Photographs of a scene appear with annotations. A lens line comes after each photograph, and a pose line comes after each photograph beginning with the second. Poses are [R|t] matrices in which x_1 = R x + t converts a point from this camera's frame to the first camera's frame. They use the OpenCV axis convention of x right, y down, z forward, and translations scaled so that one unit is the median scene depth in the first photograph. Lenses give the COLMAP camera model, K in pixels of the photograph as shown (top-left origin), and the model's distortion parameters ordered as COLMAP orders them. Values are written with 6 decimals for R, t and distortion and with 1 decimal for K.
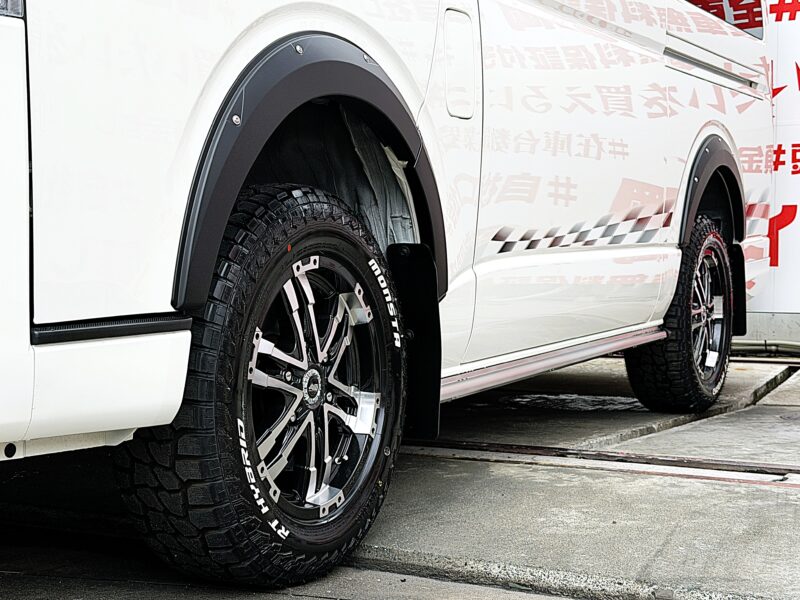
lens RADIAL K [[2072.2, 0, 400.0], [0, 2072.2, 300.0], [0, 0, 1]] dist [0.077346, 0.754077]
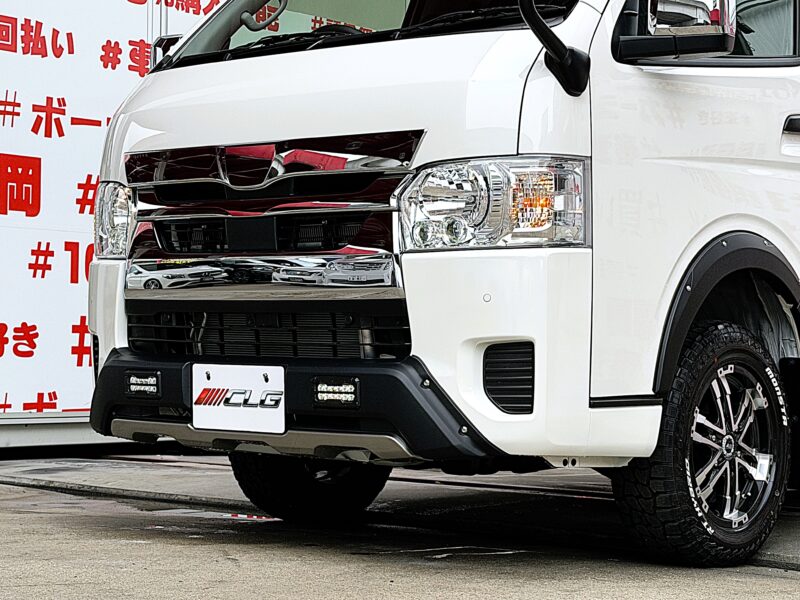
lens RADIAL K [[1959.4, 0, 400.0], [0, 1959.4, 300.0], [0, 0, 1]] dist [0.121372, 0.759781]
pose [[0.979236, 0.013901, -0.202247, 0.016030], [-0.024165, 0.998537, -0.048370, 0.008795], [0.201278, 0.052253, 0.978139, -0.565433]]
